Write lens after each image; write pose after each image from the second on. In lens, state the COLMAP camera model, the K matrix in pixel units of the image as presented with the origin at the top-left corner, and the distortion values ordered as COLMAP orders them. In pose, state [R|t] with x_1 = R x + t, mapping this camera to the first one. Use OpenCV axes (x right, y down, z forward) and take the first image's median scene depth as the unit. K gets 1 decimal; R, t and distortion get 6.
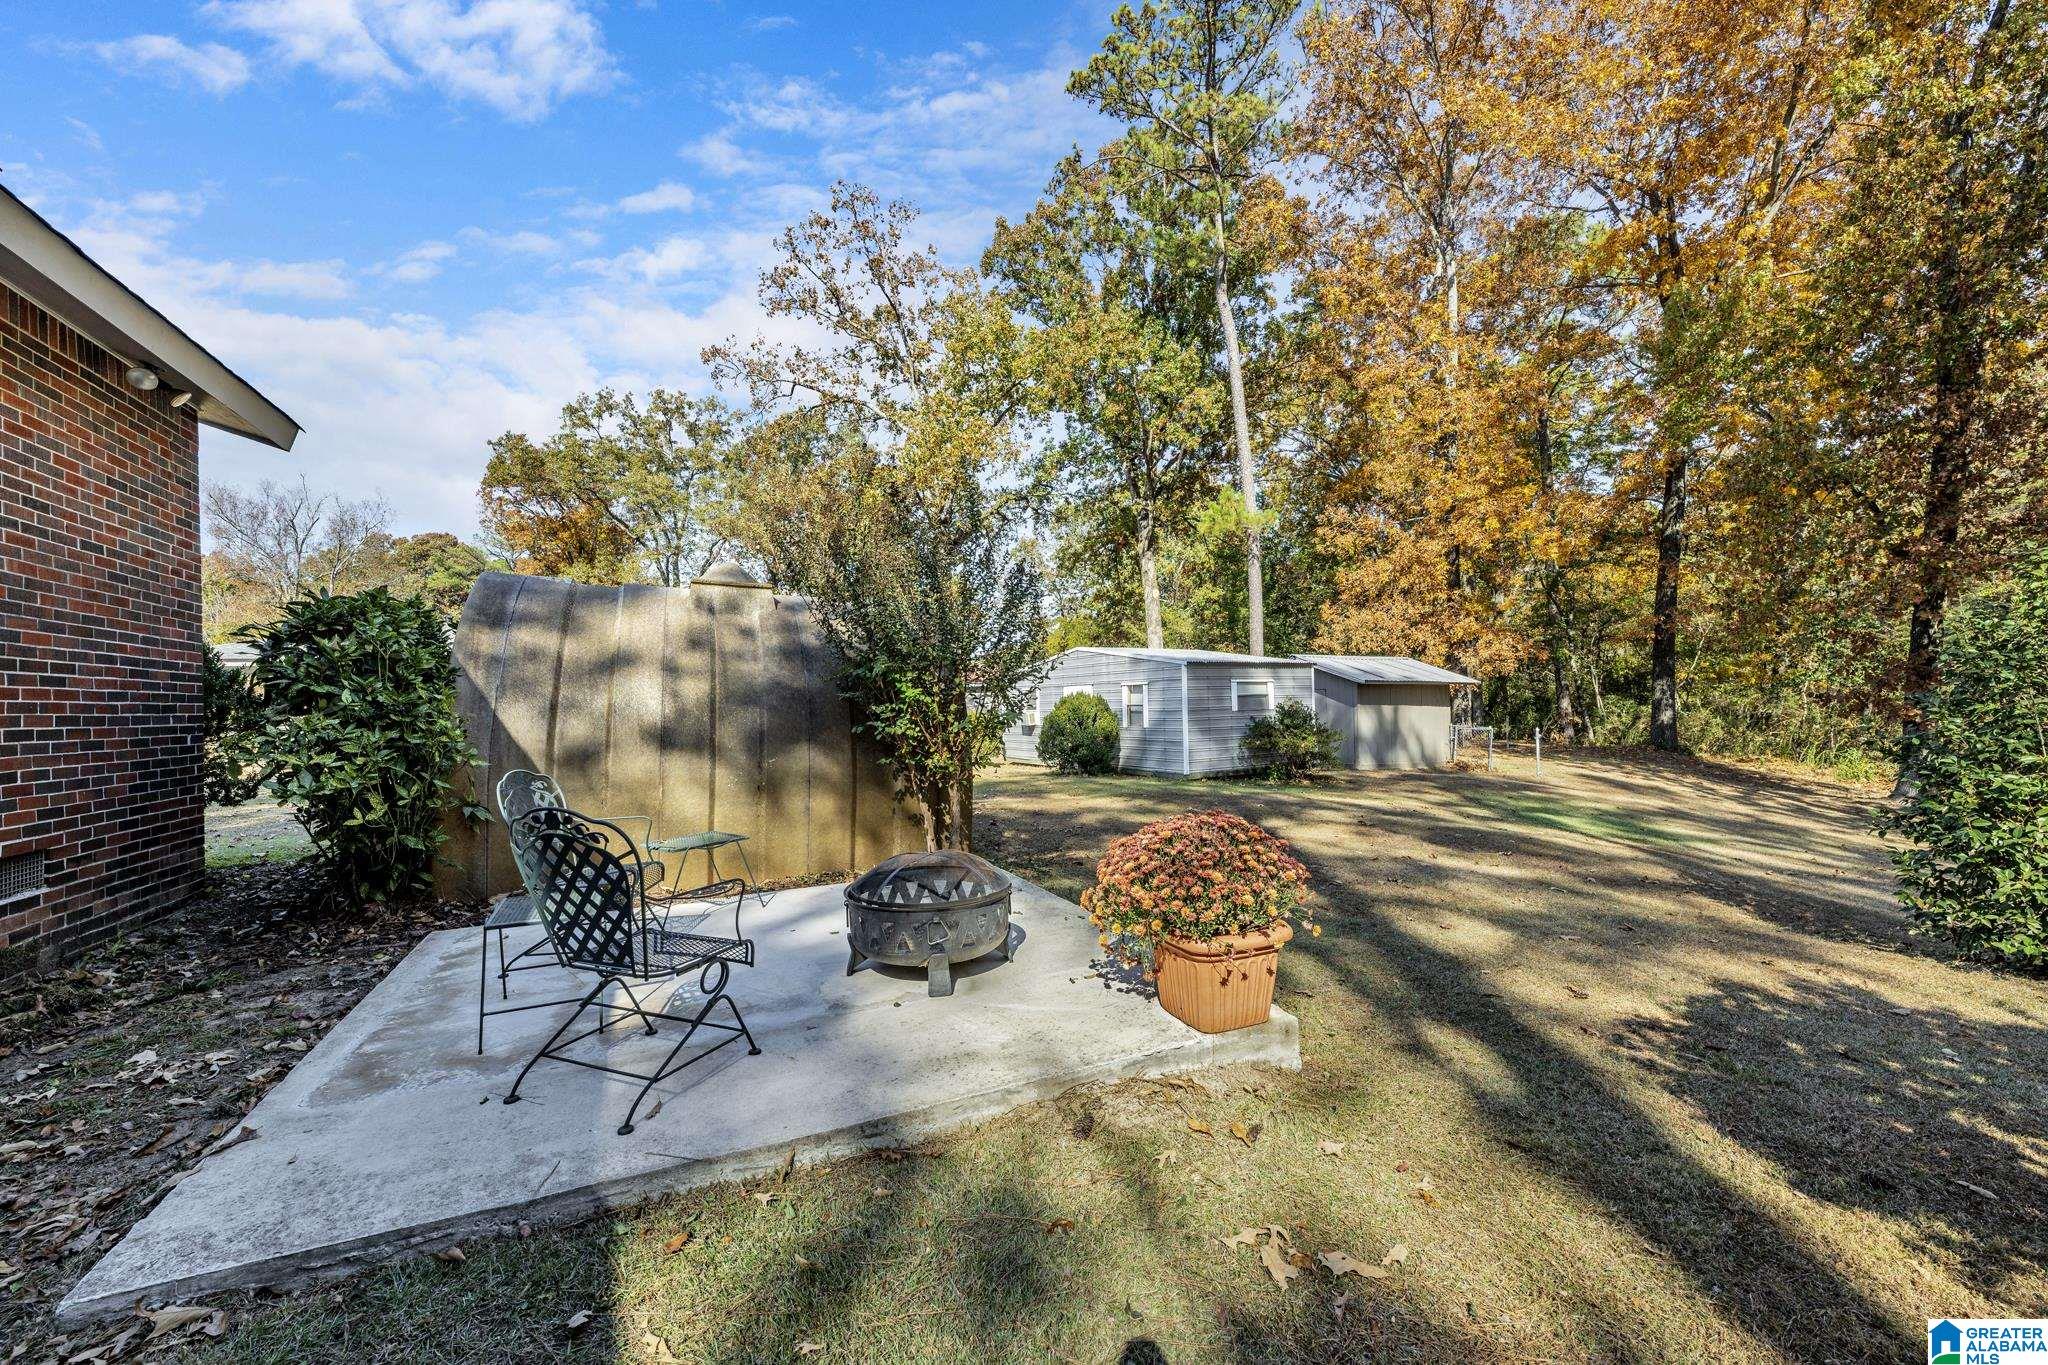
lens RADIAL K [[808.5, 0, 1024.5], [0, 808.5, 689.0], [0, 0, 1]] dist [-0.003062, -0.000236]
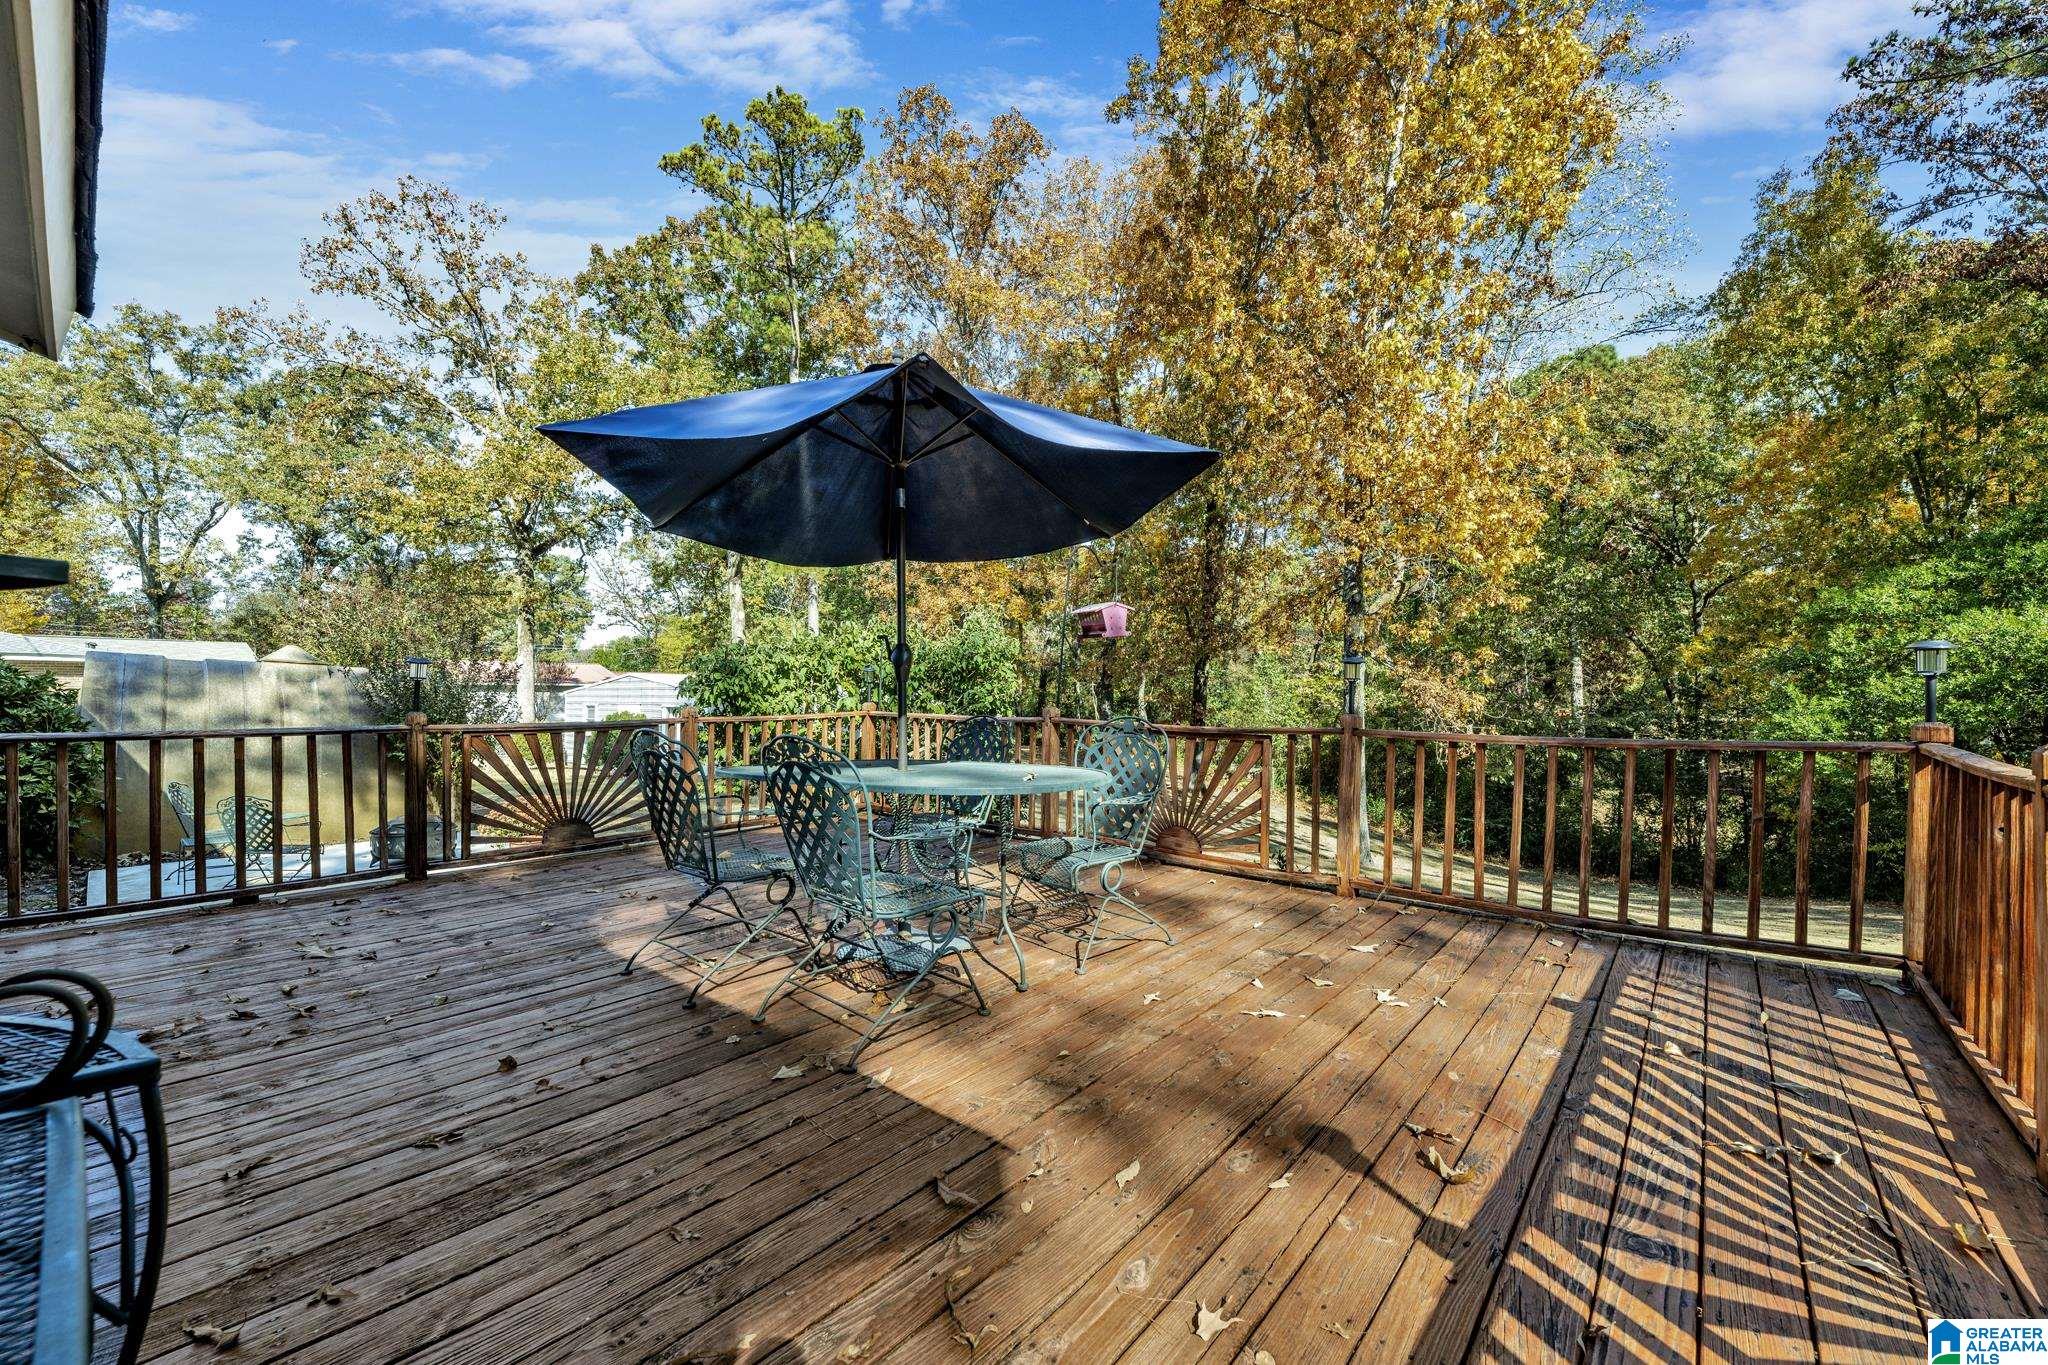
lens RADIAL K [[808.5, 0, 1020.3], [0, 808.5, 695.3], [0, 0, 1]] dist [-0.003062, -0.000236]
pose [[0.908239, 0.027517, 0.417547, 0.042565], [-0.031530, 0.999499, 0.002715, -0.018514], [-0.417263, -0.015631, 0.908651, -0.167446]]
